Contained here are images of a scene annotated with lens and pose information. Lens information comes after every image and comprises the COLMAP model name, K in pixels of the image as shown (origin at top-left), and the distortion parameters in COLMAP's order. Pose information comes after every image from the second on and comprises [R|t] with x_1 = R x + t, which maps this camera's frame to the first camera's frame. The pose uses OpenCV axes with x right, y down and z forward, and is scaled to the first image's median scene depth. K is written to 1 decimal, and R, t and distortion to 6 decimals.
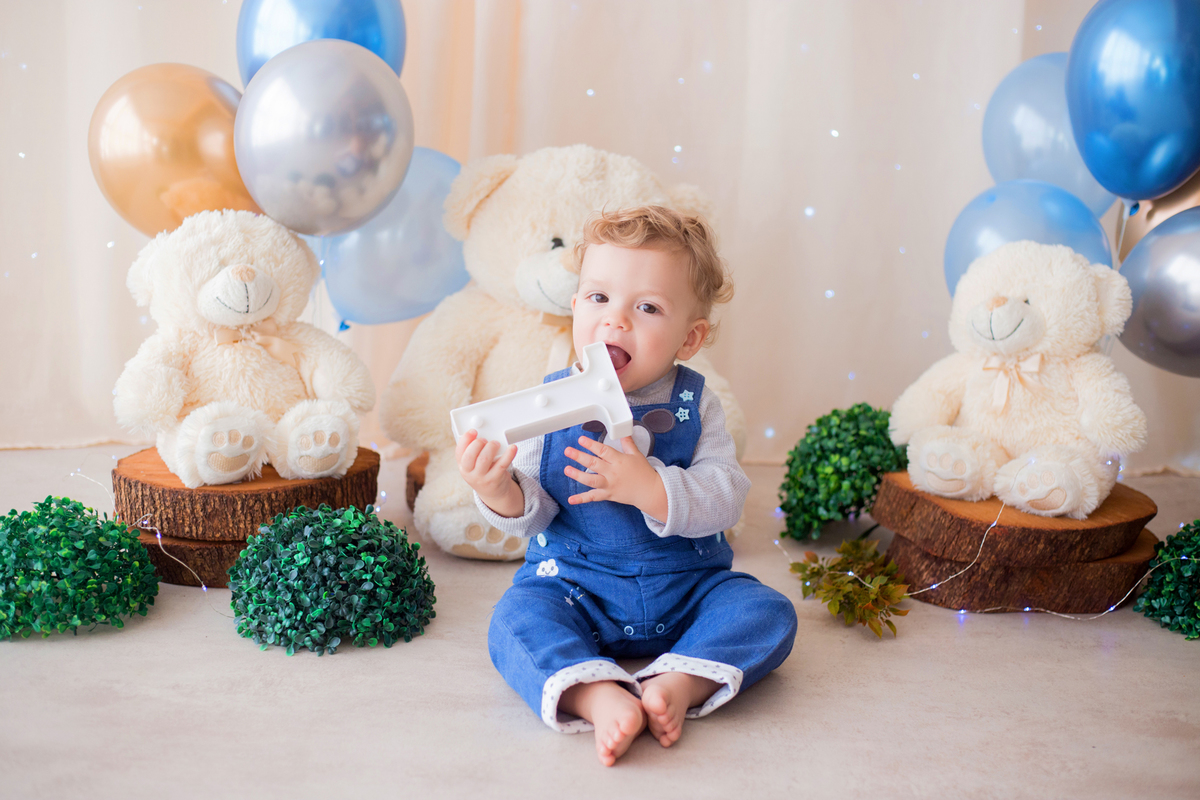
lens RADIAL K [[1784.0, 0, 600.0], [0, 1784.0, 400.0], [0, 0, 1]] dist [-0.097579, -0.122616]
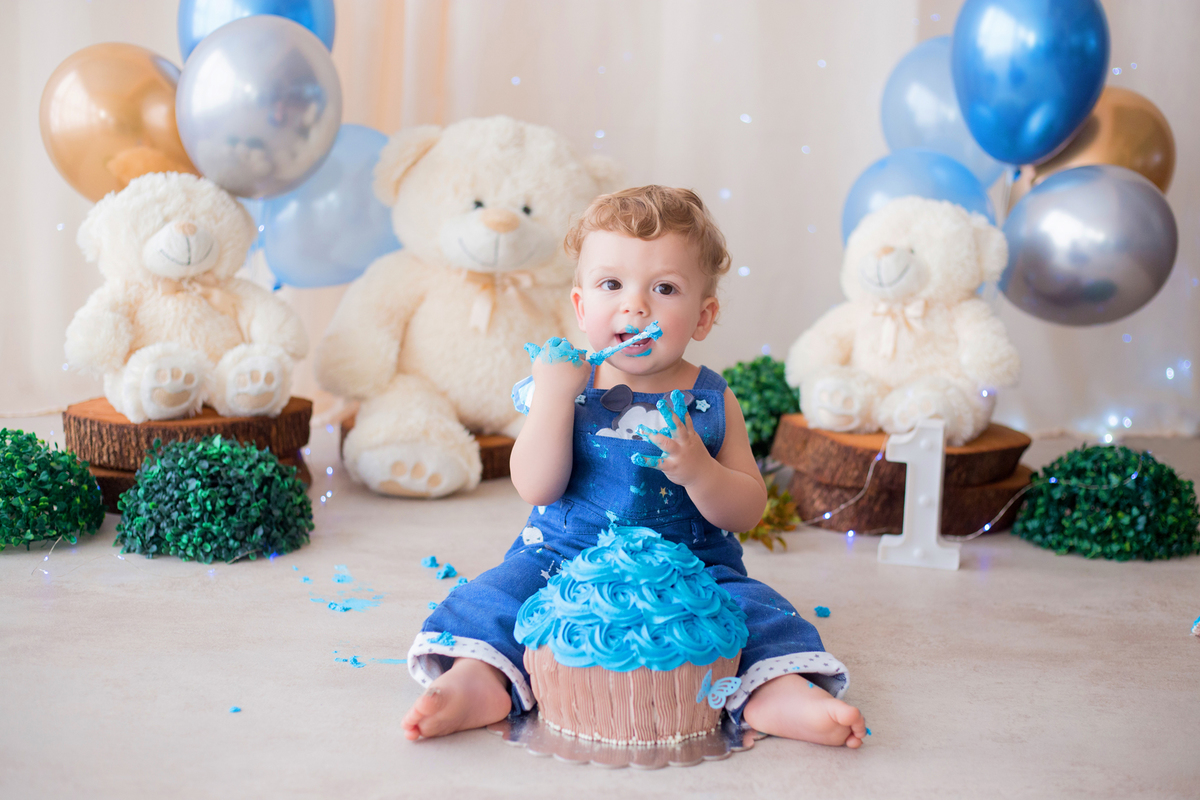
lens RADIAL K [[1853.4, 0, 625.6], [0, 1853.4, 415.9], [0, 0, 1]] dist [-0.104173, -0.079360]
pose [[0.999479, -0.005965, 0.031711, 0.030639], [0.006965, 0.999479, -0.031507, 0.079780], [-0.031507, 0.031711, 0.999000, -0.123226]]
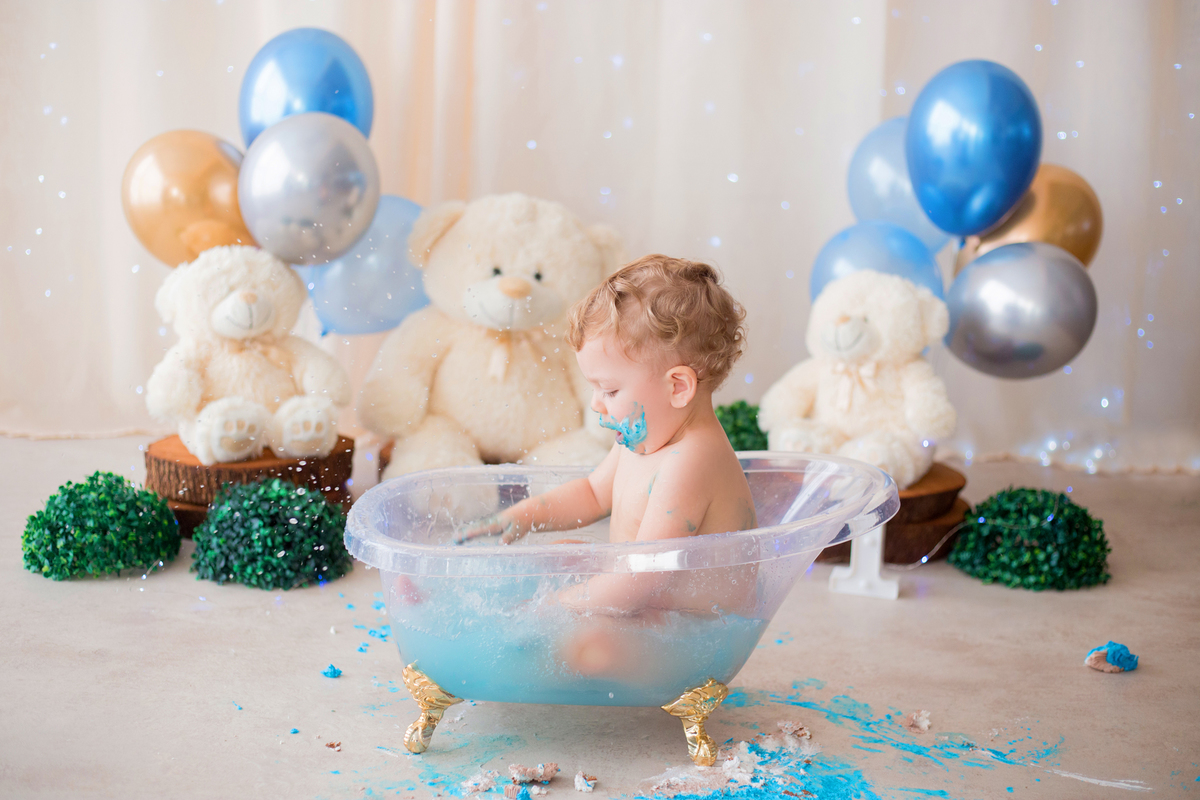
lens RADIAL K [[1773.5, 0, 600.0], [0, 1773.5, 400.0], [0, 0, 1]] dist [-0.099409, -0.106411]
pose [[0.999992, 0.000892, 0.003983, 0.046896], [-0.000885, 0.999998, -0.001837, 0.004628], [-0.003984, 0.001833, 0.999990, -0.267929]]
